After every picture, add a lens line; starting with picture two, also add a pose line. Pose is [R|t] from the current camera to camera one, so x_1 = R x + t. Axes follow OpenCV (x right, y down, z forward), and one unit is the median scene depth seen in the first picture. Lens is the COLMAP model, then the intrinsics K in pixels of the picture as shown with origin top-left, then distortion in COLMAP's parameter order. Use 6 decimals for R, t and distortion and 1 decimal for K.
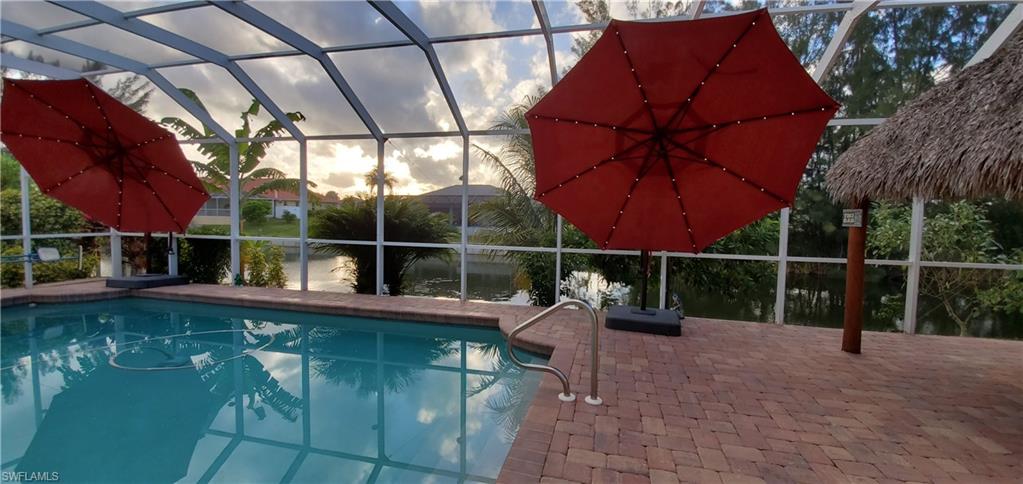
lens RADIAL K [[411.3, 0, 511.8], [0, 411.3, 233.0], [0, 0, 1]] dist [0.000249, -0.014987]
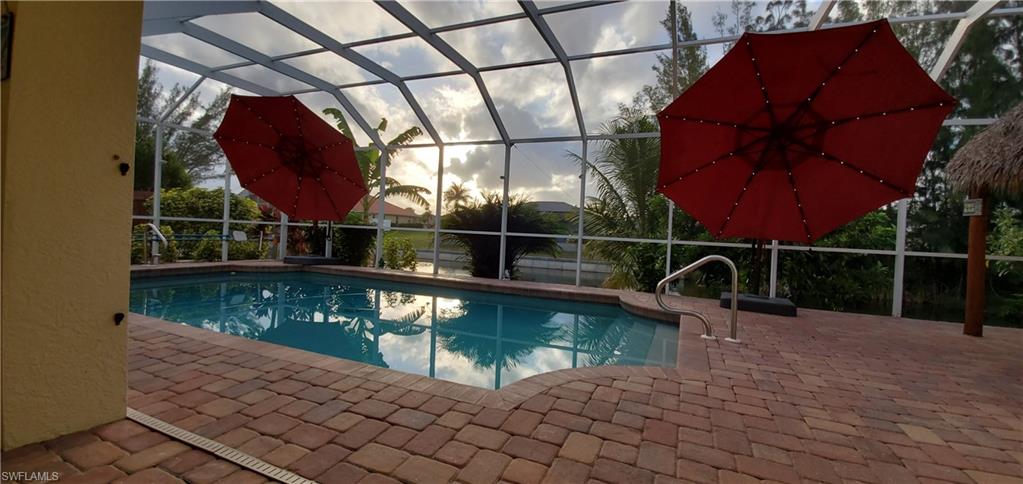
lens RADIAL K [[411.3, 0, 511.8], [0, 411.3, 233.0], [0, 0, 1]] dist [0.000249, -0.014987]
pose [[0.986286, 0.027213, -0.162784, -0.121577], [-0.034967, 0.998377, -0.044959, 0.081317], [0.161296, 0.050035, 0.985637, -0.148886]]
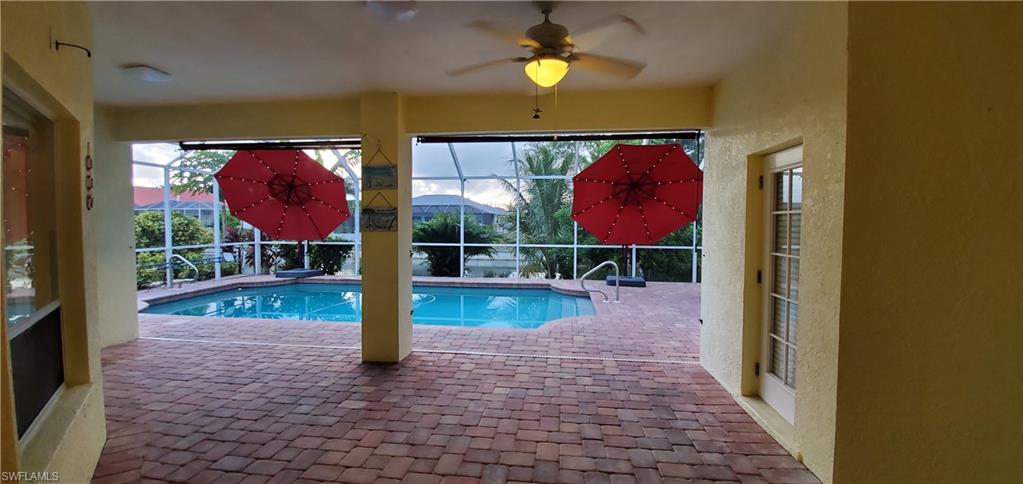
lens RADIAL K [[411.3, 0, 511.8], [0, 411.3, 233.0], [0, 0, 1]] dist [0.000249, -0.014987]
pose [[0.993058, -0.015773, 0.116562, -0.348780], [0.017516, 0.999749, -0.013947, 0.005742], [-0.116313, 0.015892, 0.993085, -0.684723]]
